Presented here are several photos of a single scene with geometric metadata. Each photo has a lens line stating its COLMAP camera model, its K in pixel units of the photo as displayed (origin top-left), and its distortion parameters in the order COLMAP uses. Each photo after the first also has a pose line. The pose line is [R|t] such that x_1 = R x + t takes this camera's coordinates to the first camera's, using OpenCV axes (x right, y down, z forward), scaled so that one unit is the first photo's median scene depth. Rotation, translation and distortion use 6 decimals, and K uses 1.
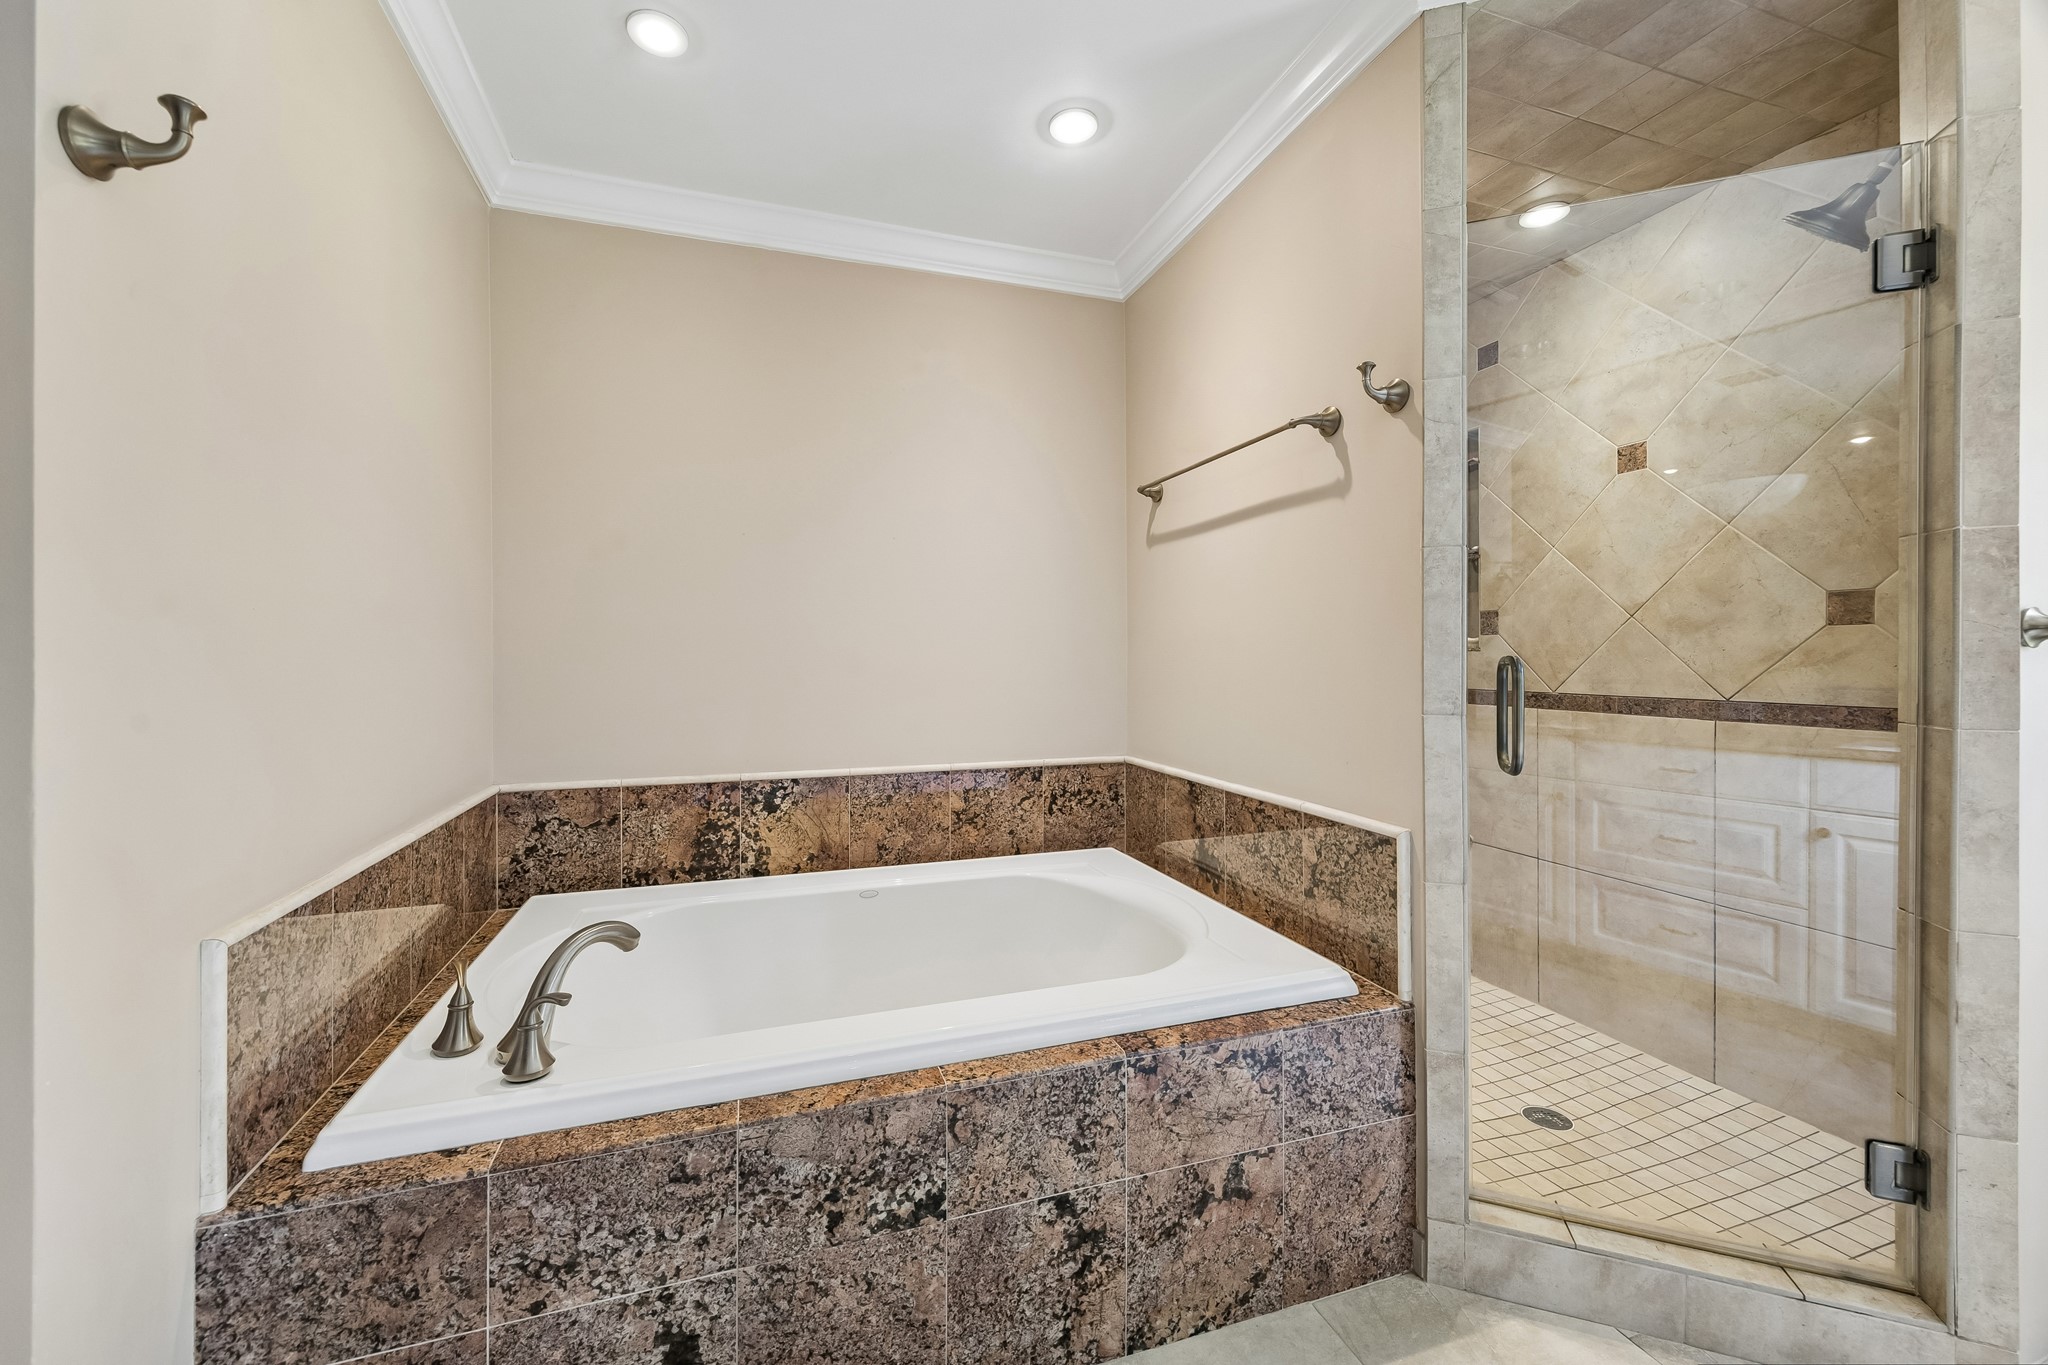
lens RADIAL K [[803.5, 0, 1019.7], [0, 803.5, 674.6], [0, 0, 1]] dist [0.013883, -0.000239]
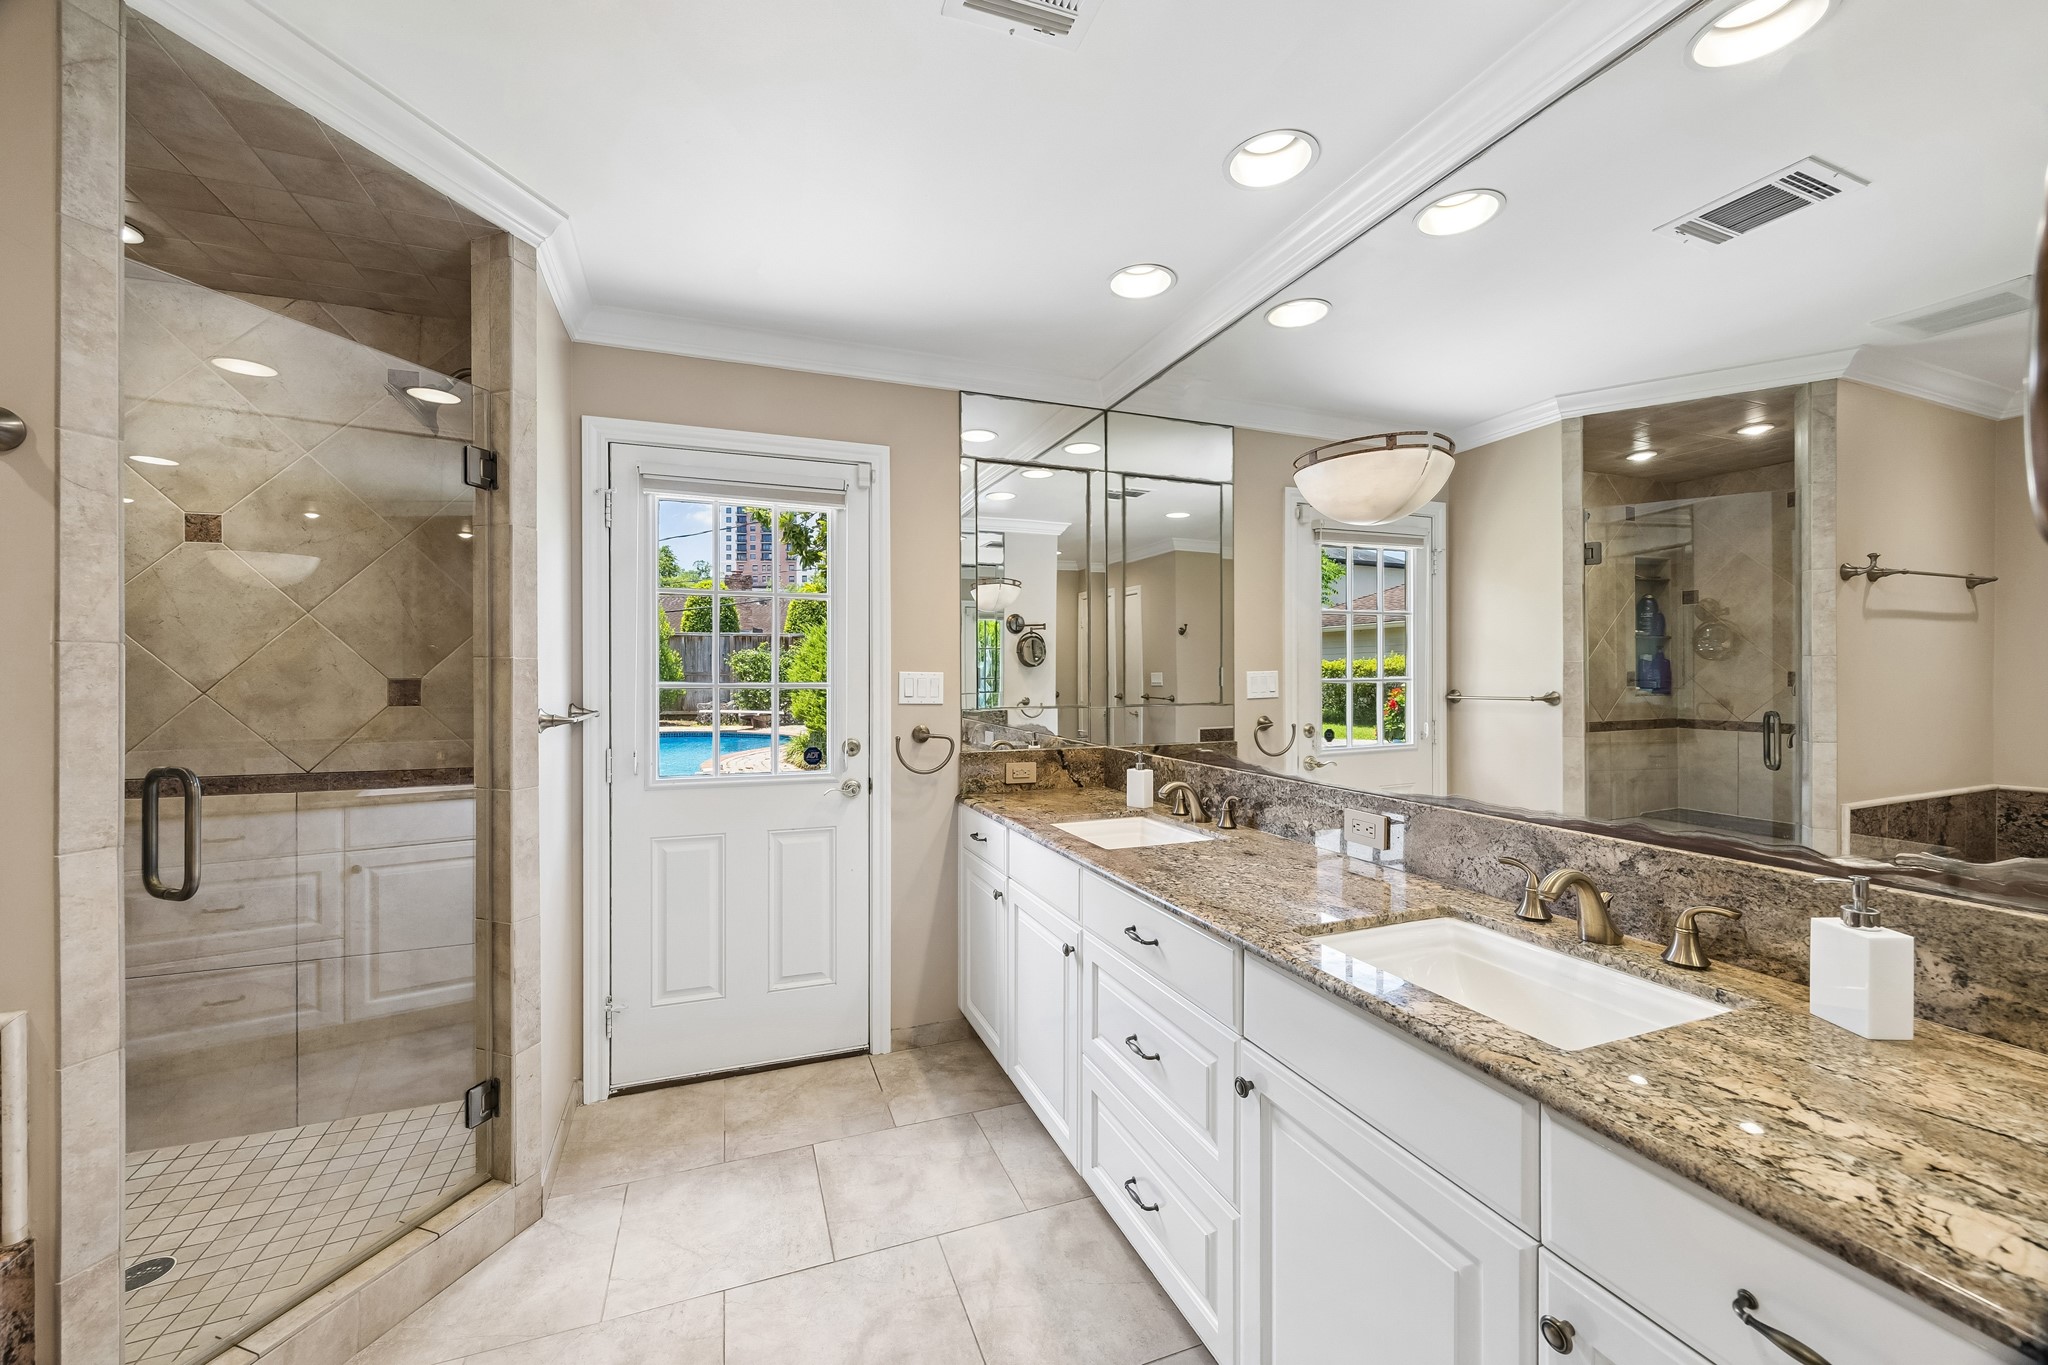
lens RADIAL K [[803.5, 0, 1019.7], [0, 803.5, 674.6], [0, 0, 1]] dist [0.013883, -0.000239]
pose [[-0.059713, -0.005615, 0.998200, -0.346254], [-0.003303, 0.999980, 0.005427, -0.133457], [-0.998210, -0.002973, -0.059730, 0.120115]]
